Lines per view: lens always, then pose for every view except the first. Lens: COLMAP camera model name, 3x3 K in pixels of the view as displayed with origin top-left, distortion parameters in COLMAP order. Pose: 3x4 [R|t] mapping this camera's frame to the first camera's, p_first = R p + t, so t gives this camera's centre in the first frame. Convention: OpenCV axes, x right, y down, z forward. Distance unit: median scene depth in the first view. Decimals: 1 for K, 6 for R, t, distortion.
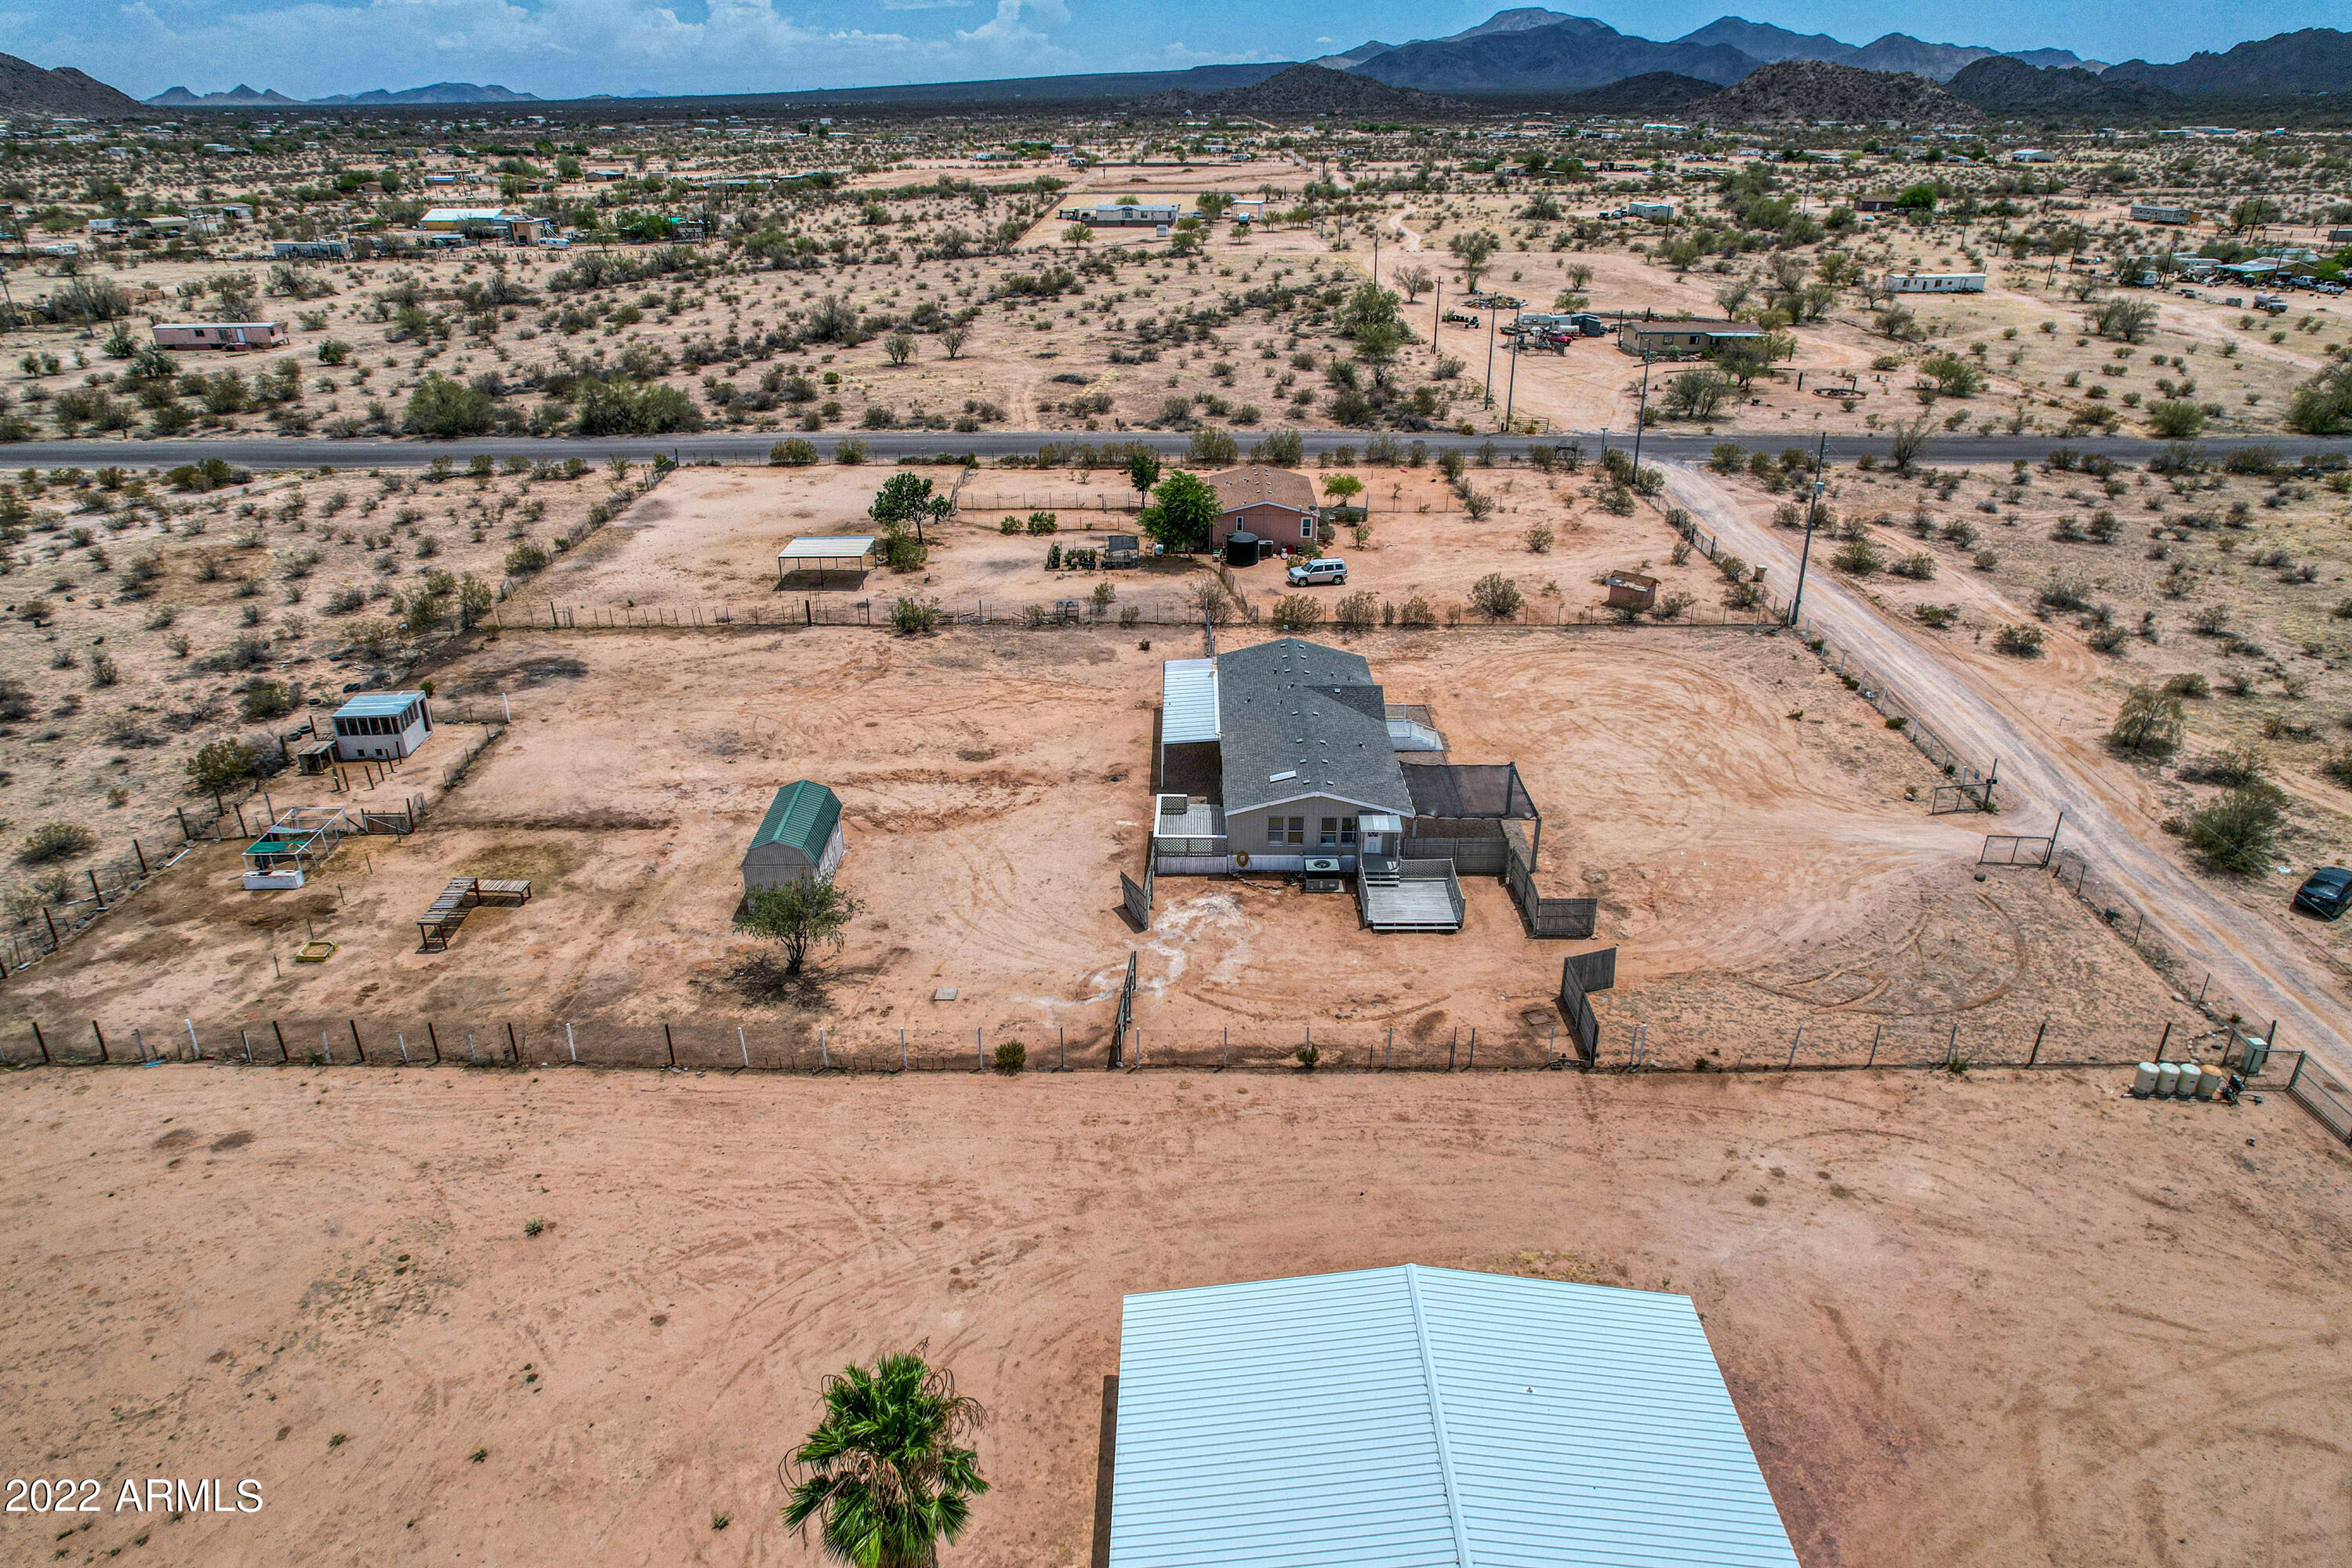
lens RADIAL K [[1492.9, 0, 1178.0], [0, 1492.9, 802.5], [0, 0, 1]] dist [-0.077089, 0.071383]
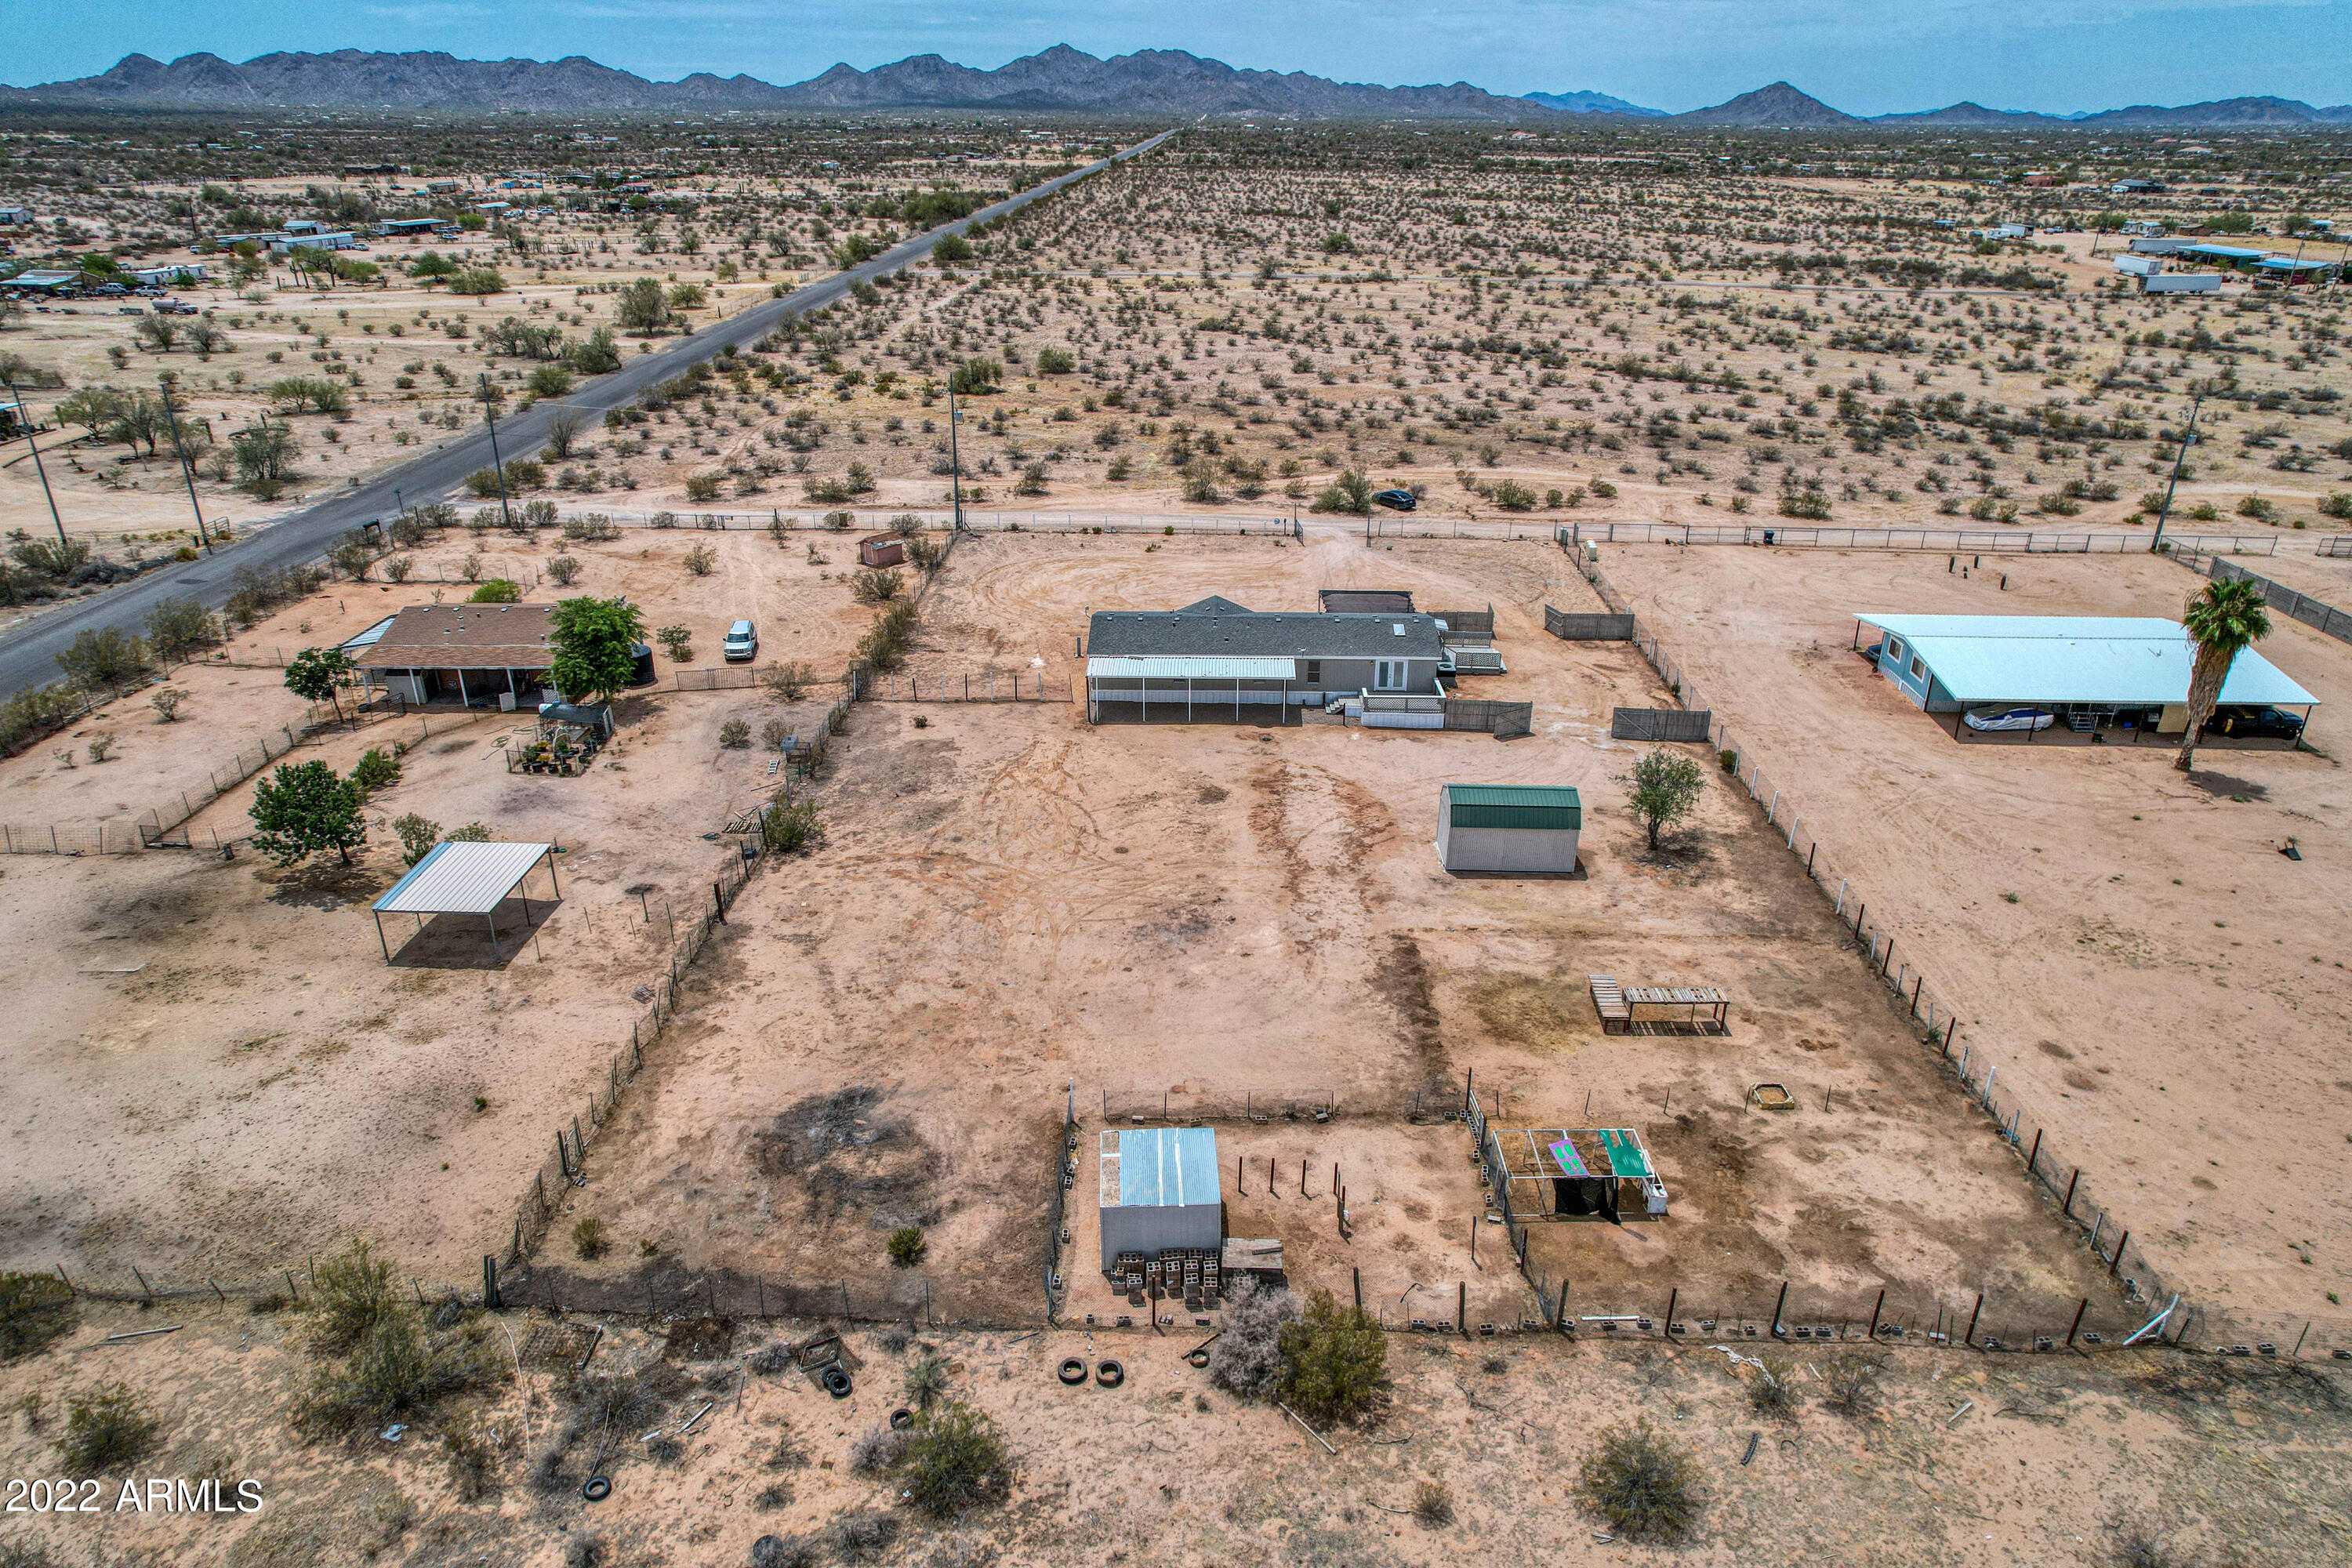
lens RADIAL K [[1492.9, 0, 1178.0], [0, 1492.9, 802.5], [0, 0, 1]] dist [-0.077089, 0.071383]
pose [[0.025472, -0.423458, 0.905557, -1.374690], [0.428790, 0.822918, 0.372753, -0.537947], [-0.903045, 0.378799, 0.202536, 1.128276]]
